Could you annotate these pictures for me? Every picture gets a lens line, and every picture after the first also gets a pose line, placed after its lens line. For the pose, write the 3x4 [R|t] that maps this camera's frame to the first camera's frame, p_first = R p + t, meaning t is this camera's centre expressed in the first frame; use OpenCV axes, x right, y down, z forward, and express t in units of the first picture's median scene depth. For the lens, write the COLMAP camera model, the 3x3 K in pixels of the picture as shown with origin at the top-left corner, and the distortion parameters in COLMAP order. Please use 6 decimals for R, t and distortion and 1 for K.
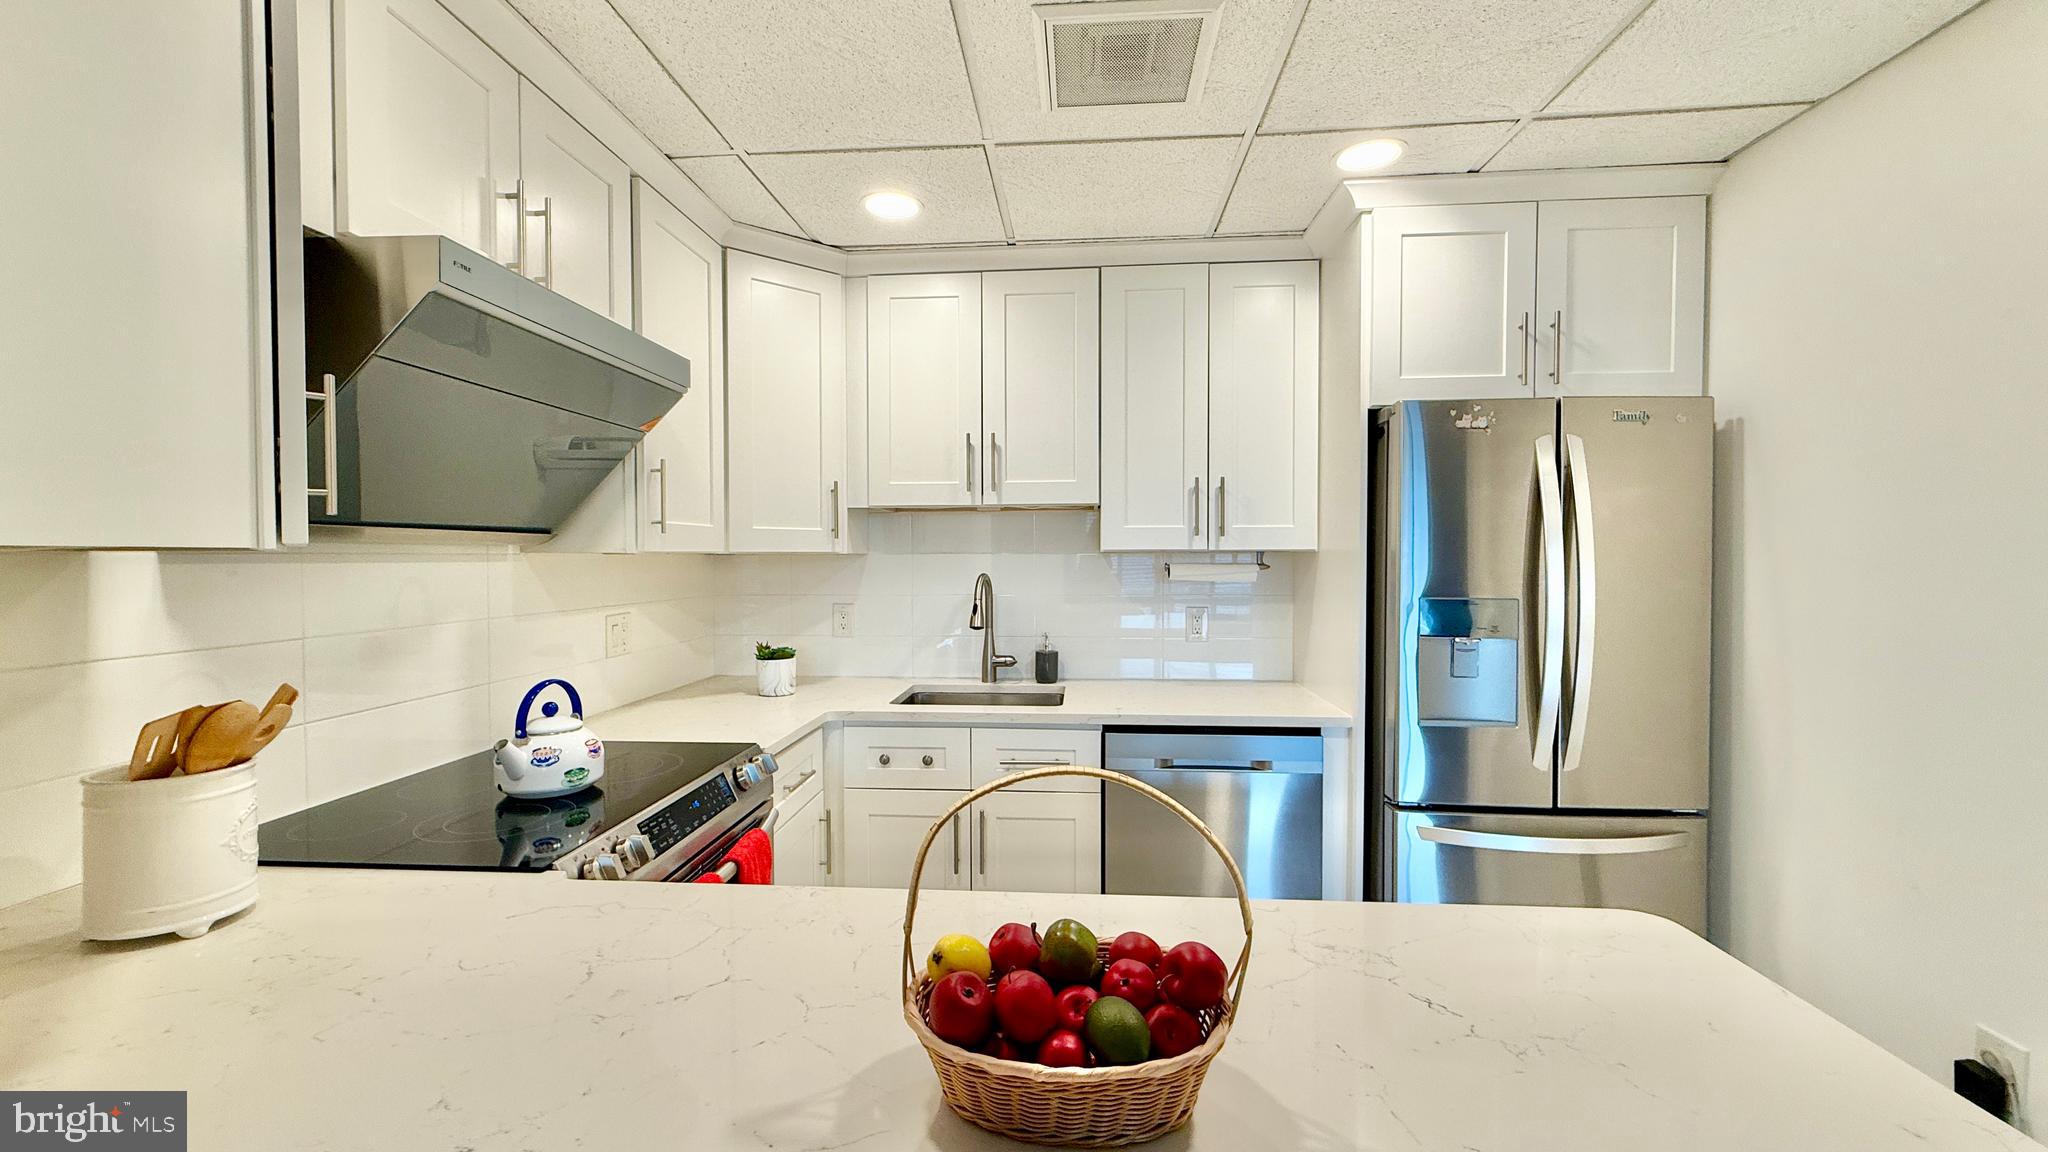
lens RADIAL K [[835.0, 0, 1033.1], [0, 835.0, 574.3], [0, 0, 1]] dist [-0.004485, 0.002127]
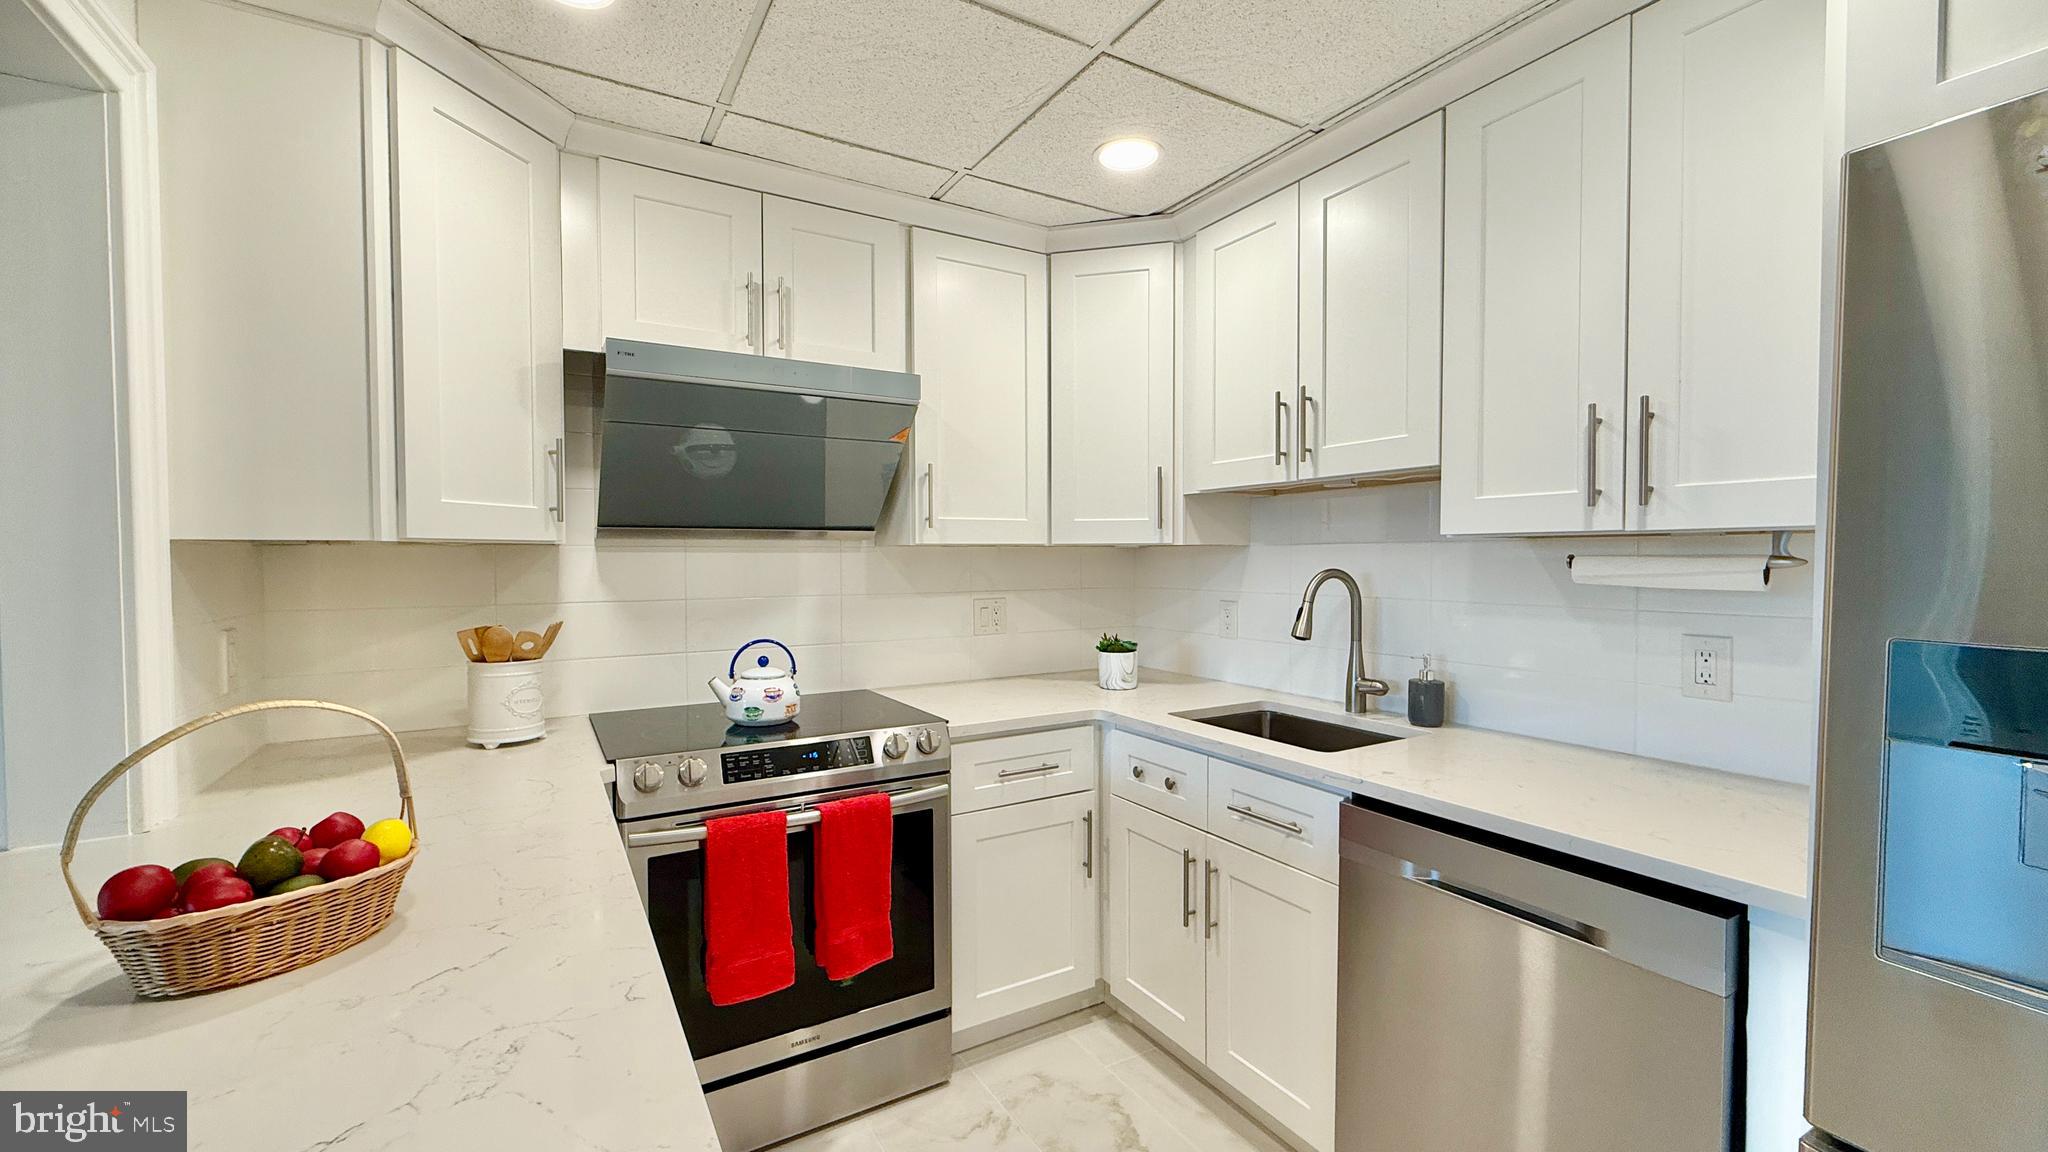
lens RADIAL K [[835.0, 0, 1026.3], [0, 835.0, 573.7], [0, 0, 1]] dist [-0.004485, 0.002127]
pose [[0.547569, 0.018076, -0.836566, 0.457256], [-0.015537, 0.999814, 0.011433, -0.000818], [0.836617, 0.006737, 0.547747, 0.363950]]
